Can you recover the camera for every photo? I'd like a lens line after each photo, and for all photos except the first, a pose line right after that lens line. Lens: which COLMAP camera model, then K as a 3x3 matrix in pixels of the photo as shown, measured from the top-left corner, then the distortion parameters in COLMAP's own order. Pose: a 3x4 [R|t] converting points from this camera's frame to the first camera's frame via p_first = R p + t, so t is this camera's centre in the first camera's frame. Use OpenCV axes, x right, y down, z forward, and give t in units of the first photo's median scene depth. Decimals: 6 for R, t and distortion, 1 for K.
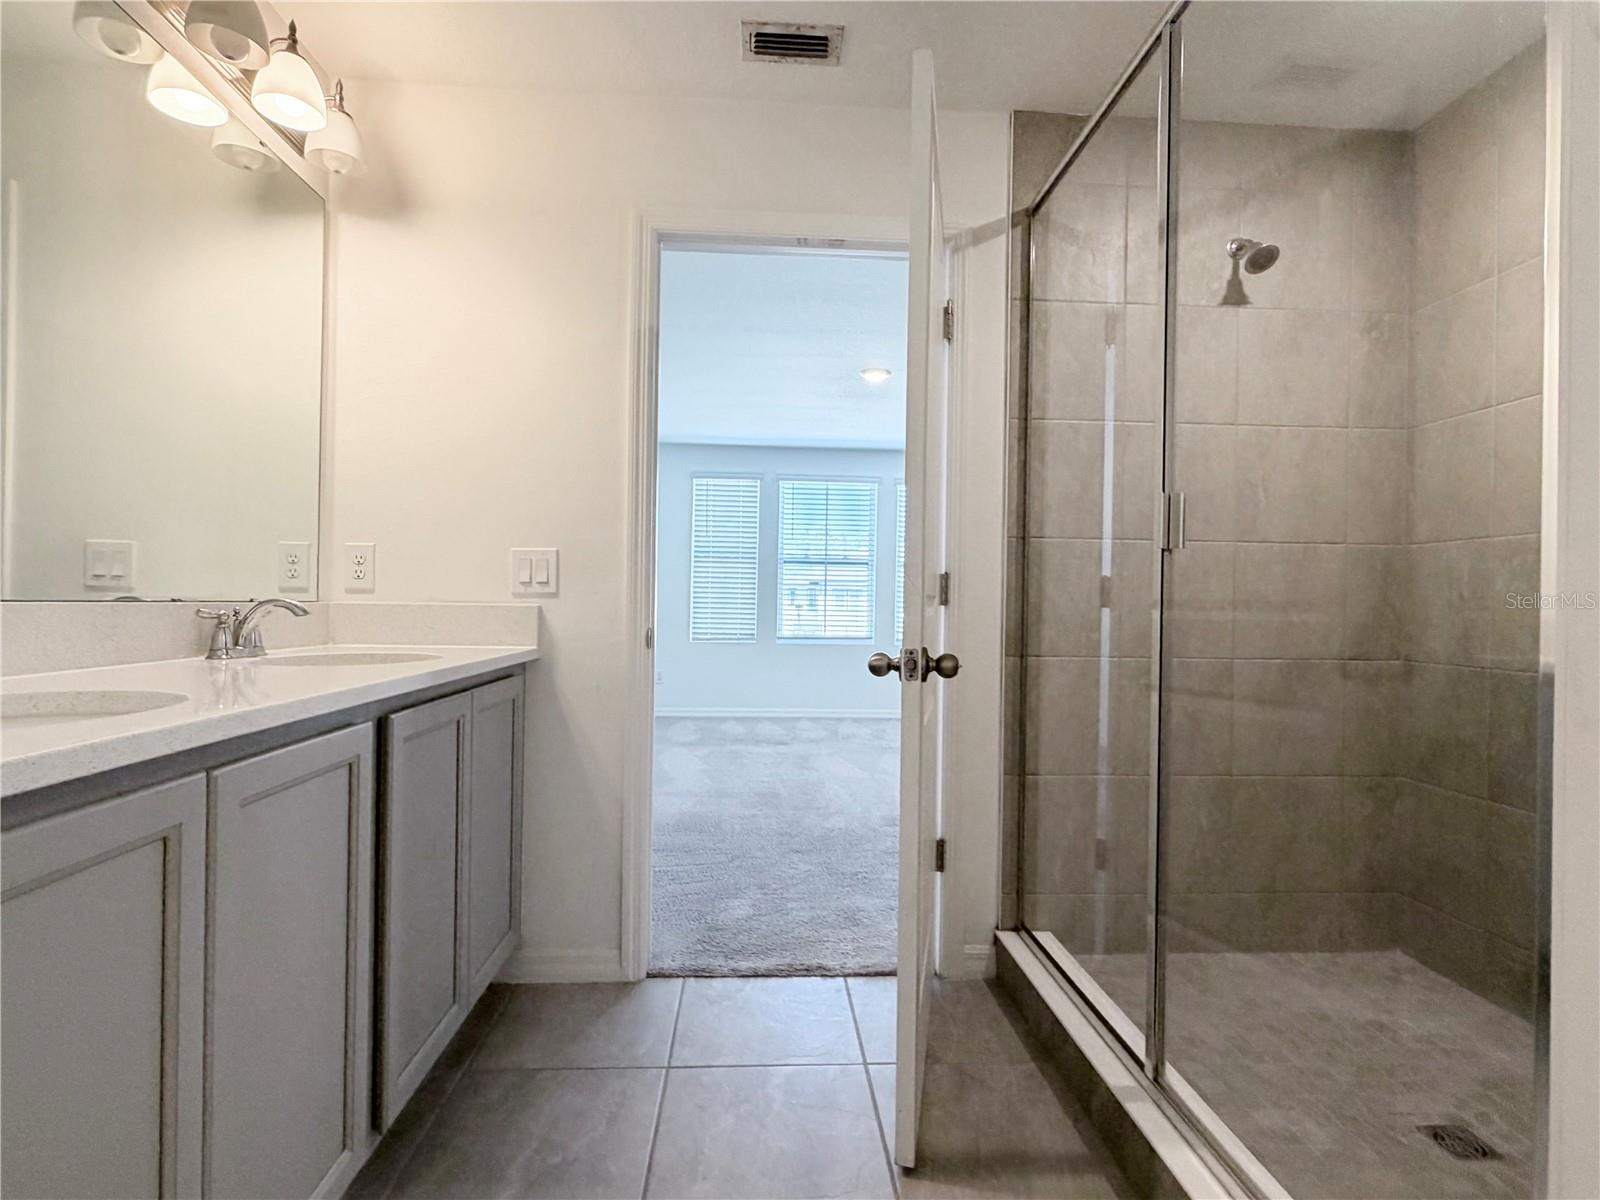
lens RADIAL K [[787.6, 0, 798.3], [0, 787.6, 599.4], [0, 0, 1]] dist [-0.000210, -0.000003]
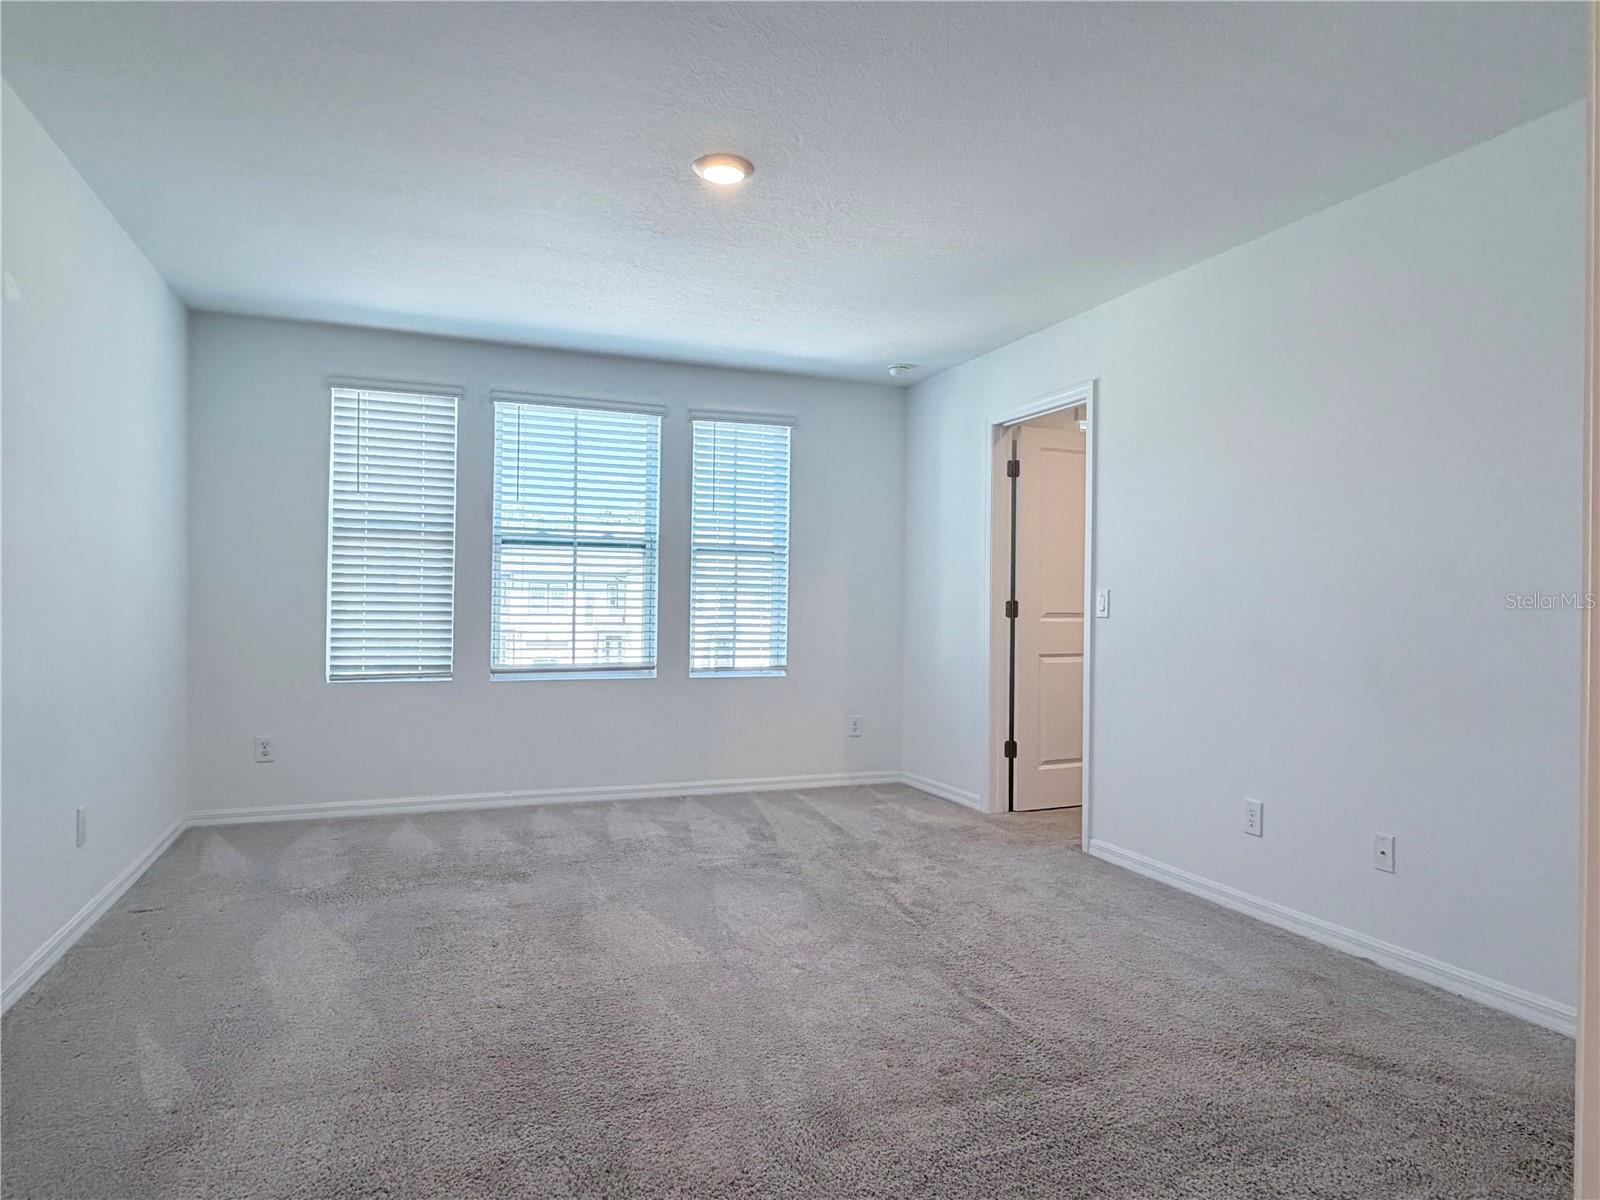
lens RADIAL K [[961.0, 0, 798.3], [0, 961.0, 603.0], [0, 0, 1]] dist [-0.001435, -0.000694]
pose [[0.949544, -0.003919, 0.313611, -0.035135], [0.001593, 0.999969, 0.007673, -0.006939], [-0.313631, -0.006786, 0.949521, 0.262615]]
